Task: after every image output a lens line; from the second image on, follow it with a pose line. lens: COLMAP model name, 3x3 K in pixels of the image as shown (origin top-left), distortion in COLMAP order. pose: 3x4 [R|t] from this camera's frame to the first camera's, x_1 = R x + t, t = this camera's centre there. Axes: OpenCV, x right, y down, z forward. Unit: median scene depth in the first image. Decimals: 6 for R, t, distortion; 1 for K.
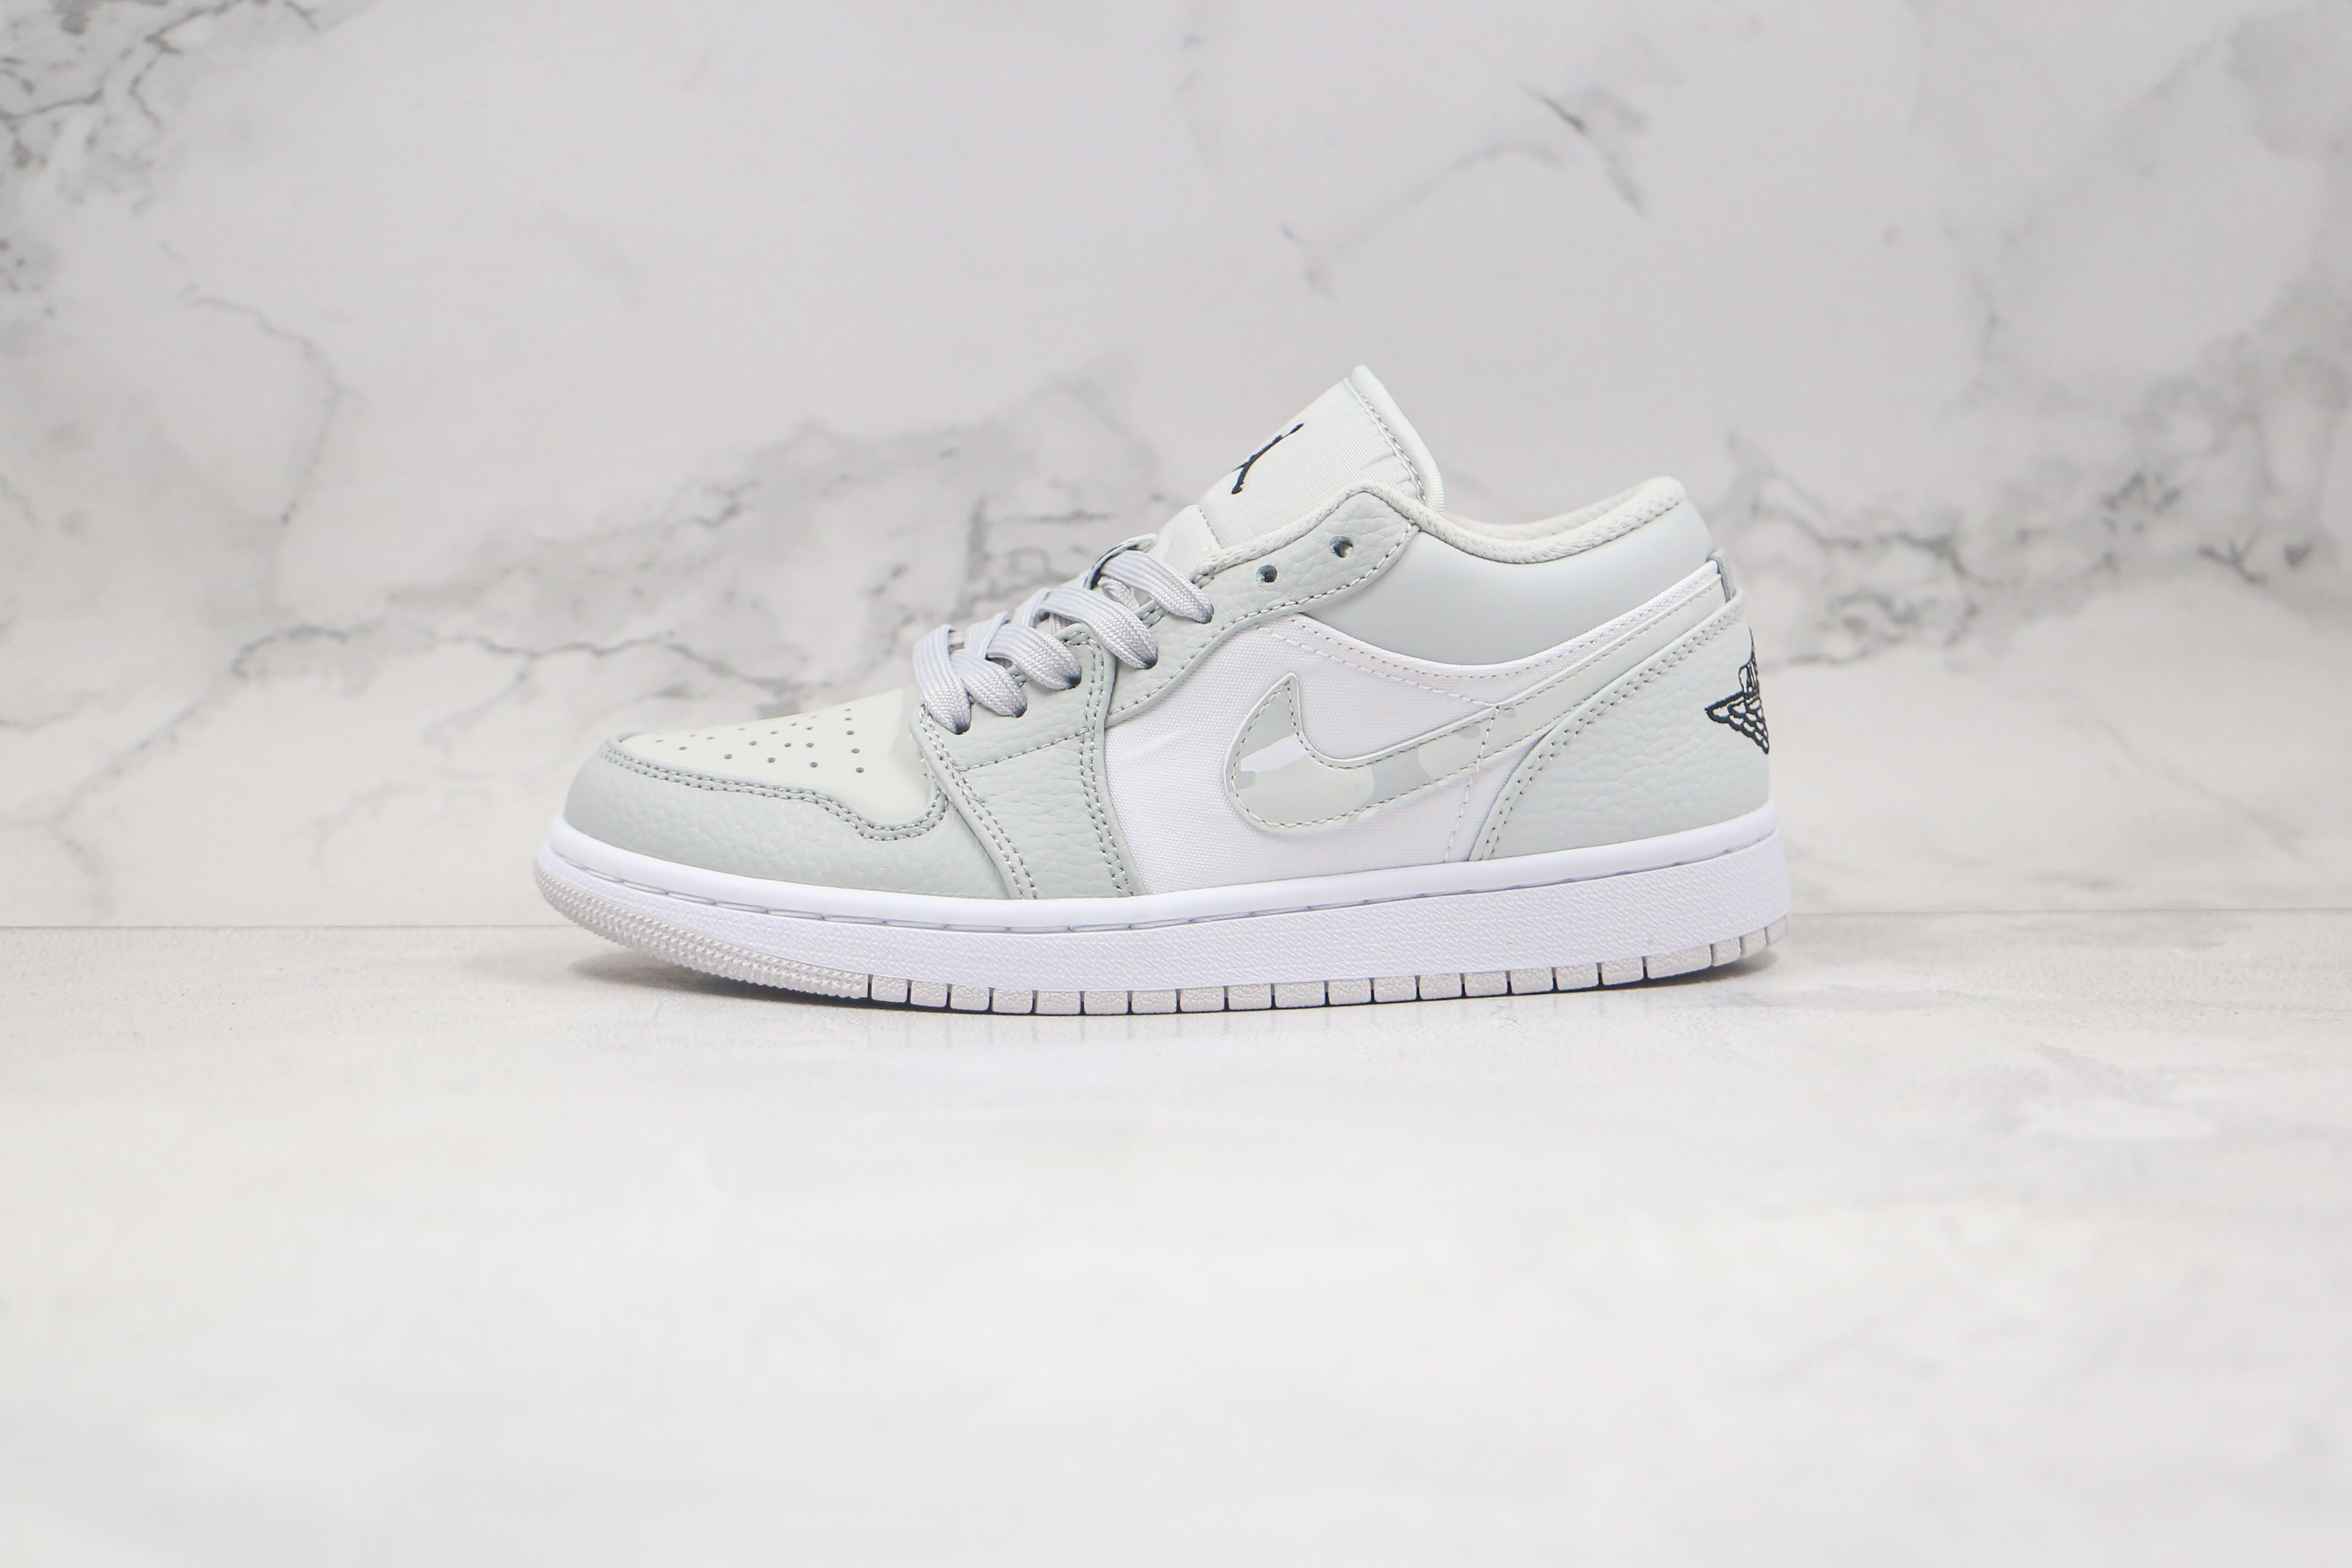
lens RADIAL K [[3669.0, 0, 1176.3], [0, 3669.0, 786.9], [0, 0, 1]] dist [-0.033317, 0.000000]
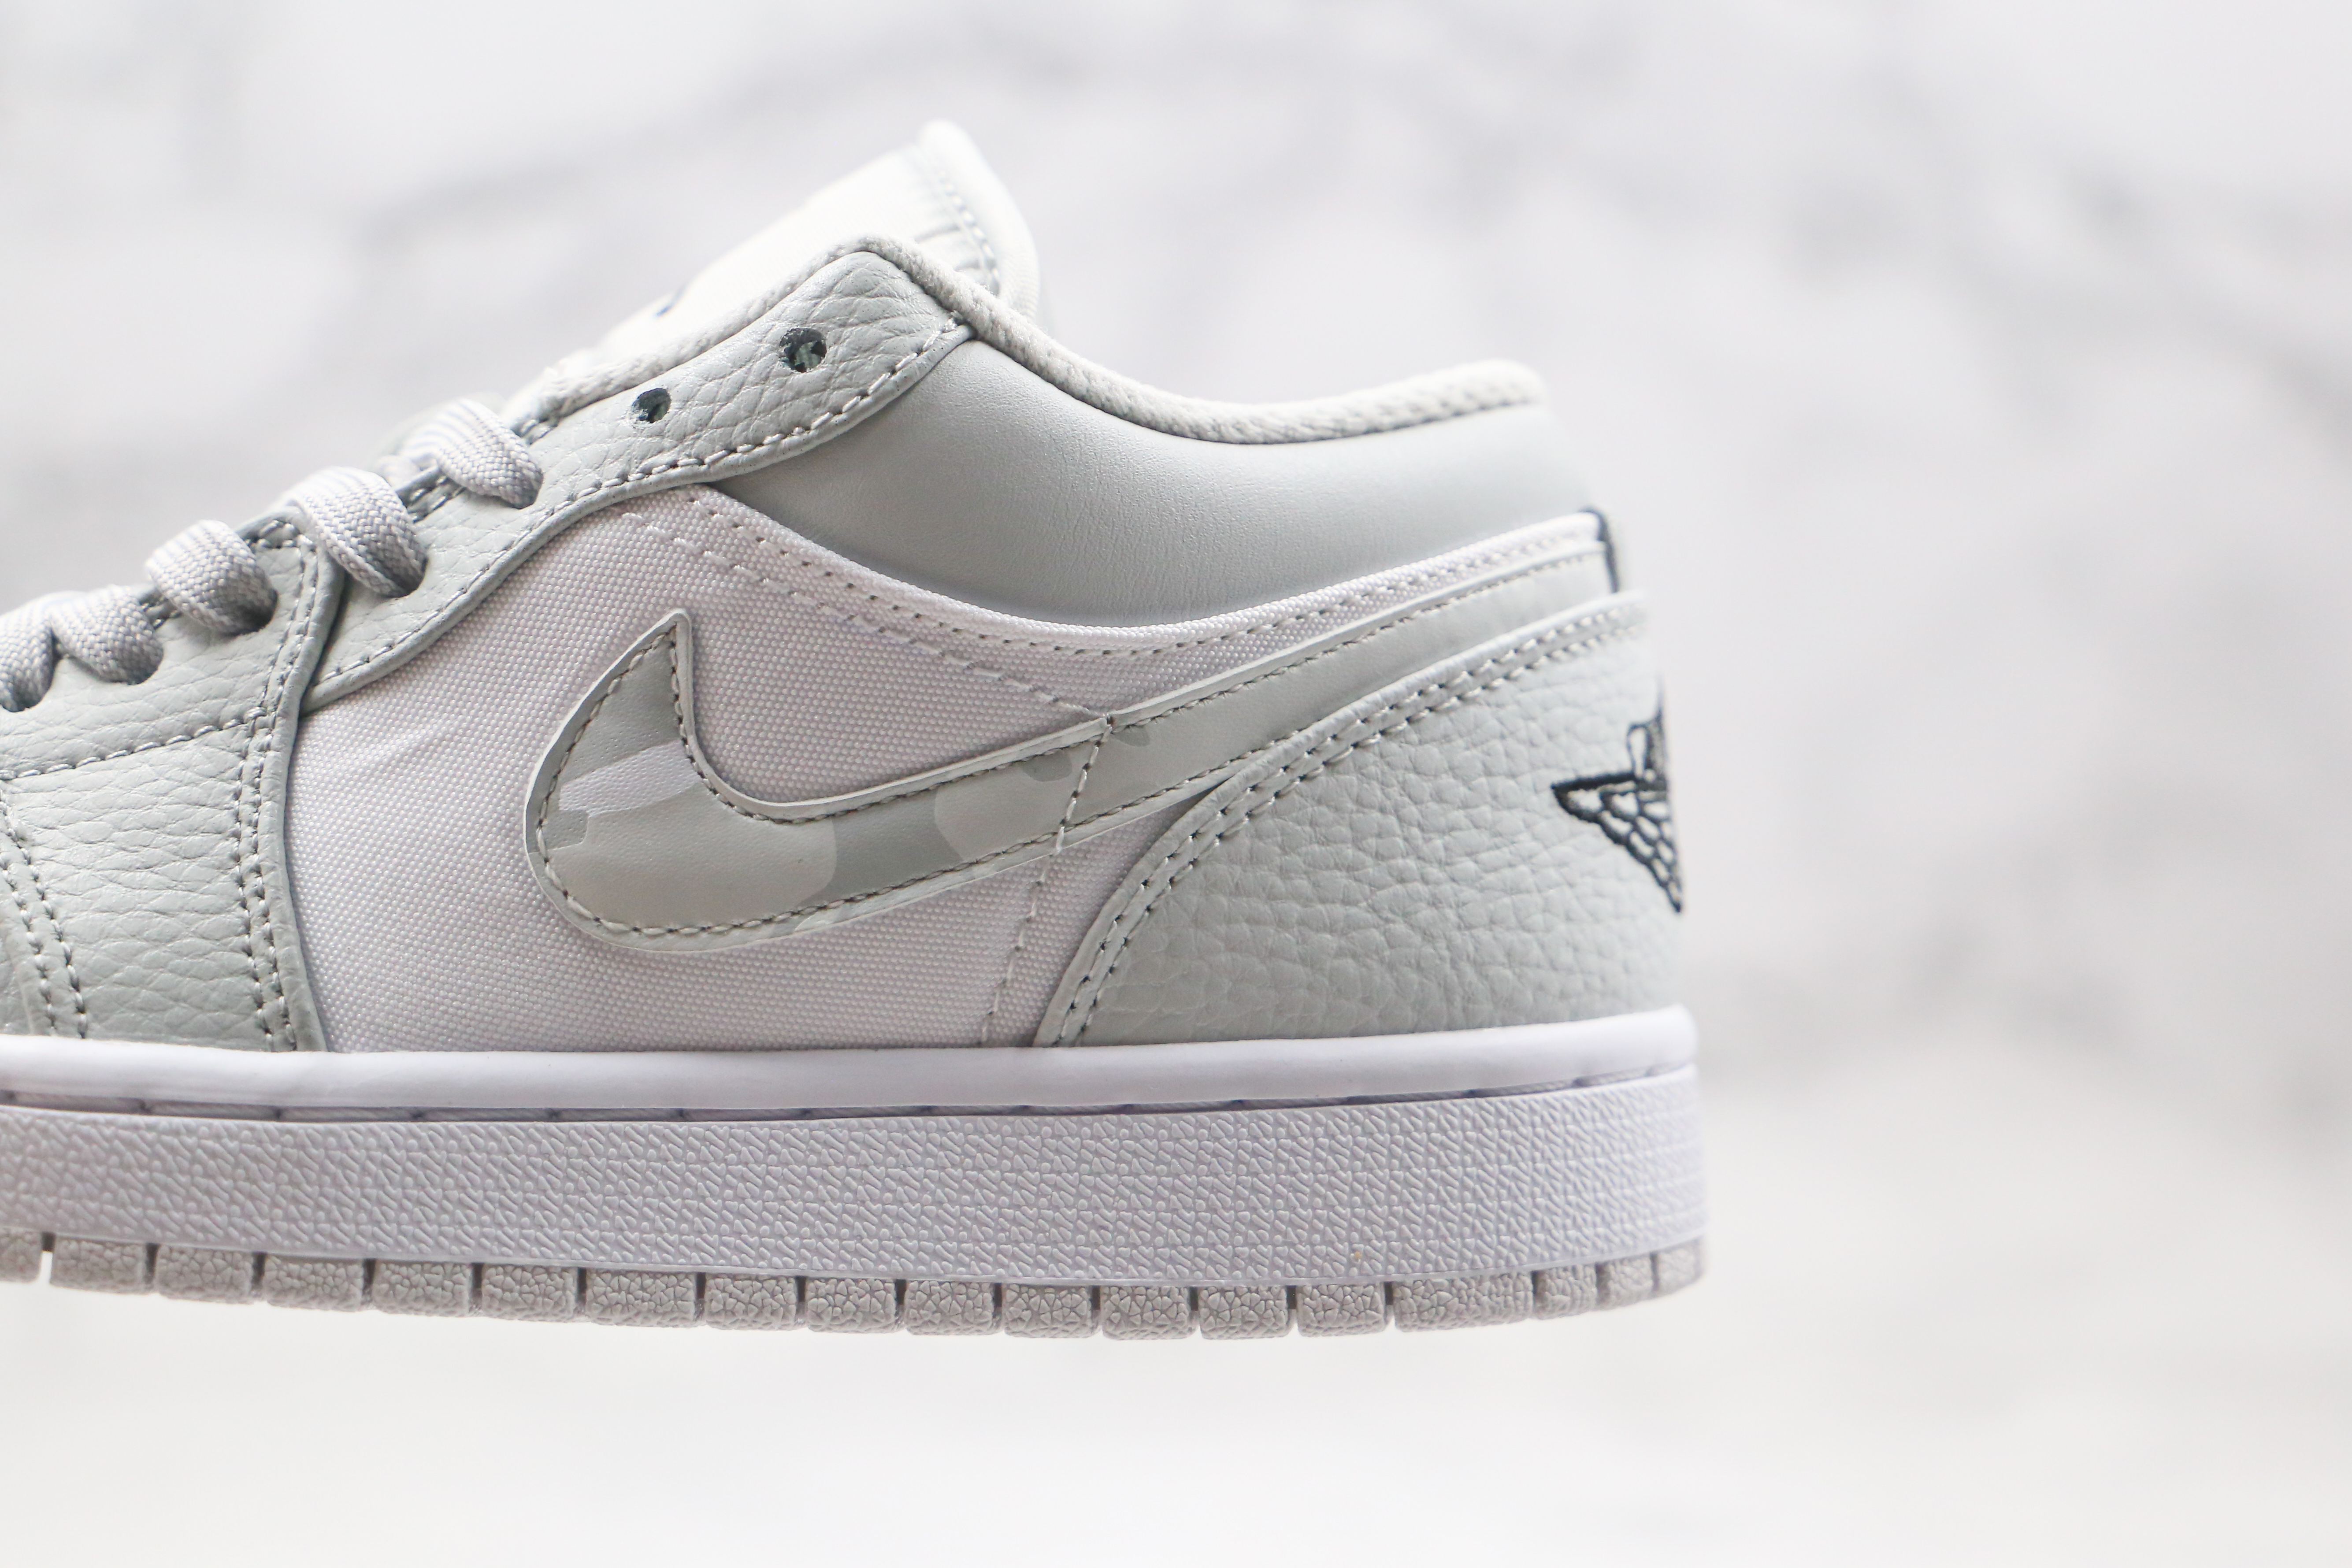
lens RADIAL K [[3823.0, 0, 1178.0], [0, 3823.0, 784.4], [0, 0, 1]] dist [-0.063374, 0.000000]
pose [[0.996793, 0.079835, 0.005501, 0.093703], [-0.078293, 0.987143, -0.139350, 0.054409], [-0.016555, 0.138473, 0.990228, 0.507684]]
